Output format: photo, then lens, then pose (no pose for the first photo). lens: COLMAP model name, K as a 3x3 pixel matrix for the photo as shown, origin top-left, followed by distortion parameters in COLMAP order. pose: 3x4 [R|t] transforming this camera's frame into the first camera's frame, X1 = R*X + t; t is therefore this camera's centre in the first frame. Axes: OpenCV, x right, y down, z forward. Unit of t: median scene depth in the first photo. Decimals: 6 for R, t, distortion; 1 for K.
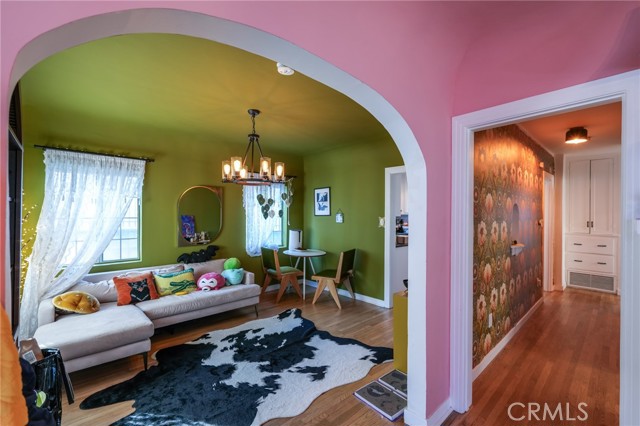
lens RADIAL K [[293.9, 0, 322.2], [0, 293.9, 213.9], [0, 0, 1]] dist [-0.001084, -0.000461]
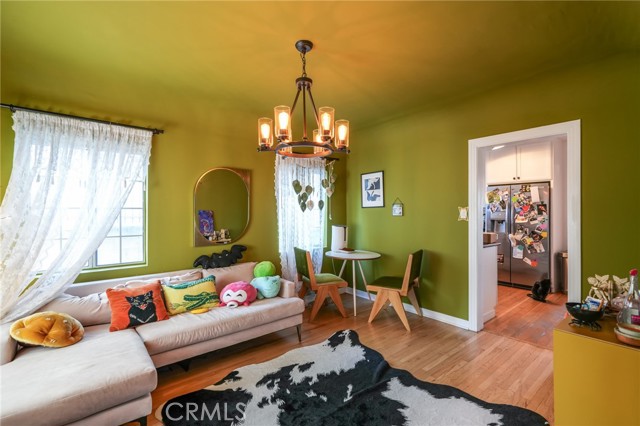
lens RADIAL K [[293.9, 0, 318.0], [0, 293.9, 212.5], [0, 0, 1]] dist [-0.001084, -0.000461]
pose [[0.998186, -0.004606, -0.060035, -0.138691], [0.004385, 0.999983, -0.003817, 0.030977], [0.060052, 0.003547, 0.998189, 0.285700]]
